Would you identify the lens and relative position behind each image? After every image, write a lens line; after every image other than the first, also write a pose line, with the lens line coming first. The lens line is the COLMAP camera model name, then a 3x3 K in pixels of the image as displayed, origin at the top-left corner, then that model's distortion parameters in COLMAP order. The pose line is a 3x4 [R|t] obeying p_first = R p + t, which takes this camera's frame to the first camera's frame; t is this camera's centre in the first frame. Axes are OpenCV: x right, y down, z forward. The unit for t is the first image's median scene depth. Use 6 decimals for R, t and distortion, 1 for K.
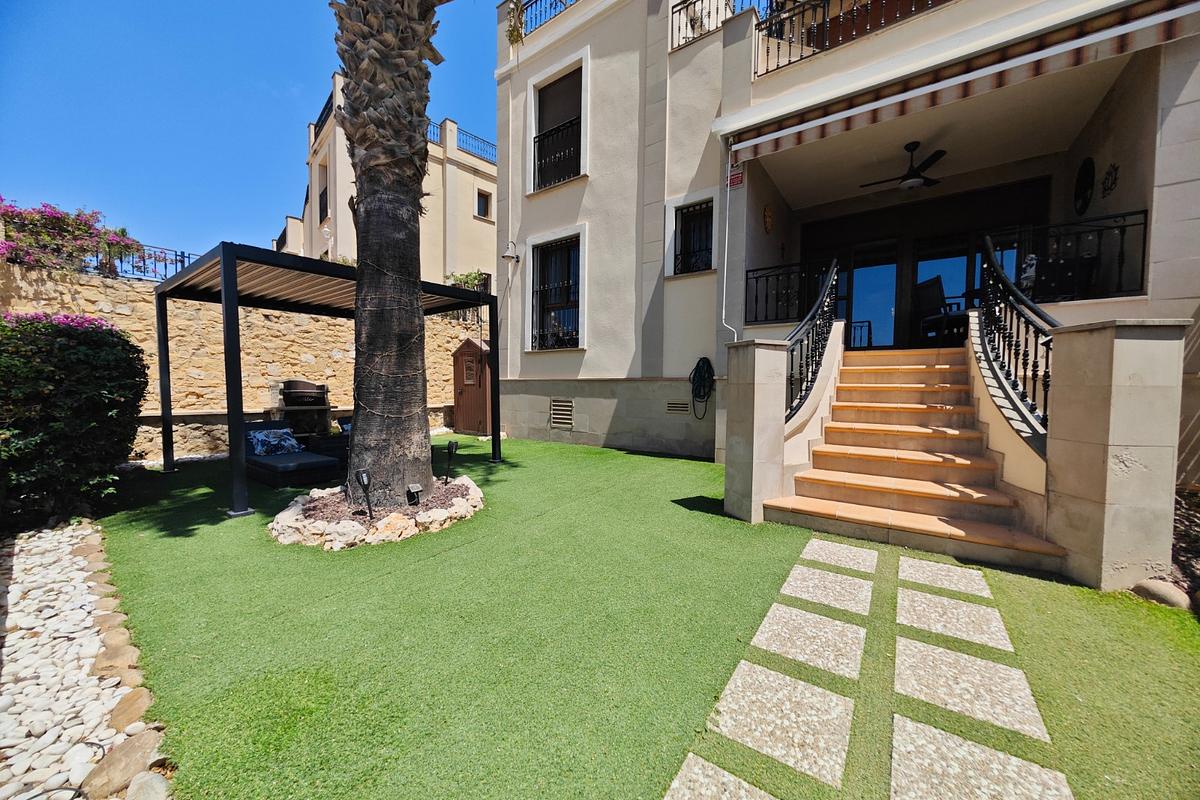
lens RADIAL K [[425.0, 0, 606.6], [0, 425.0, 400.7], [0, 0, 1]] dist [0.000194, -0.000156]
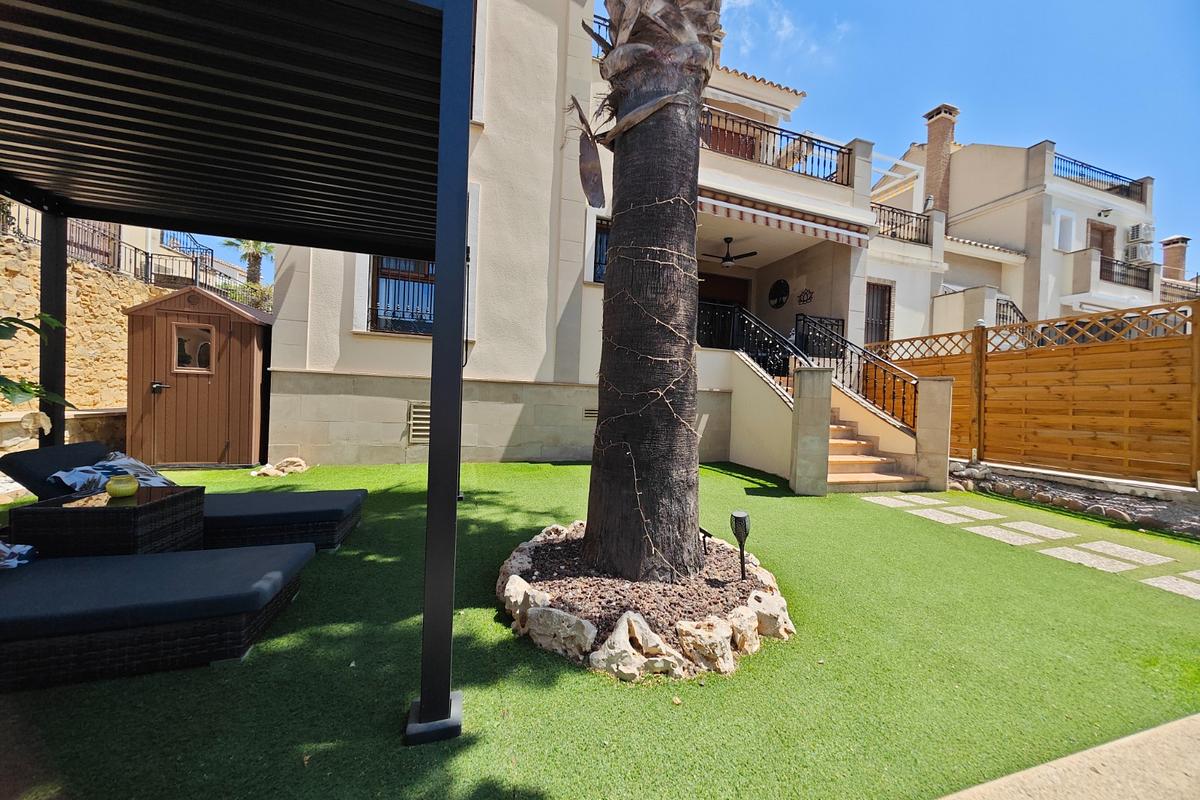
lens RADIAL K [[425.0, 0, 606.6], [0, 425.0, 400.7], [0, 0, 1]] dist [0.000194, -0.000156]
pose [[0.586909, 0.012119, 0.809562, -0.572723], [-0.008402, 0.999925, -0.008878, -0.006400], [-0.809610, -0.001591, 0.586967, 0.351024]]
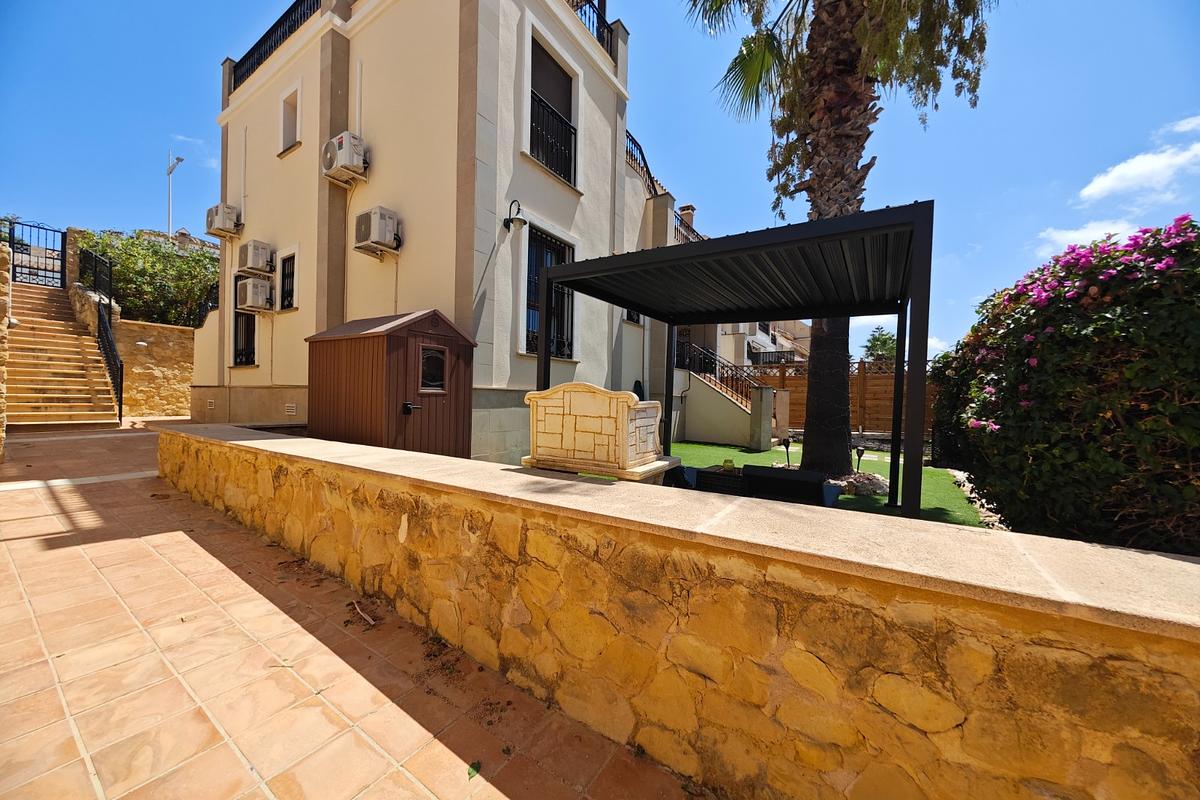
lens RADIAL K [[425.0, 0, 606.6], [0, 425.0, 400.7], [0, 0, 1]] dist [0.000194, -0.000156]
pose [[-0.062757, -0.012190, 0.997954, -1.135763], [0.013737, 0.999820, 0.013077, -0.043784], [-0.997934, 0.014530, -0.062578, 1.052370]]
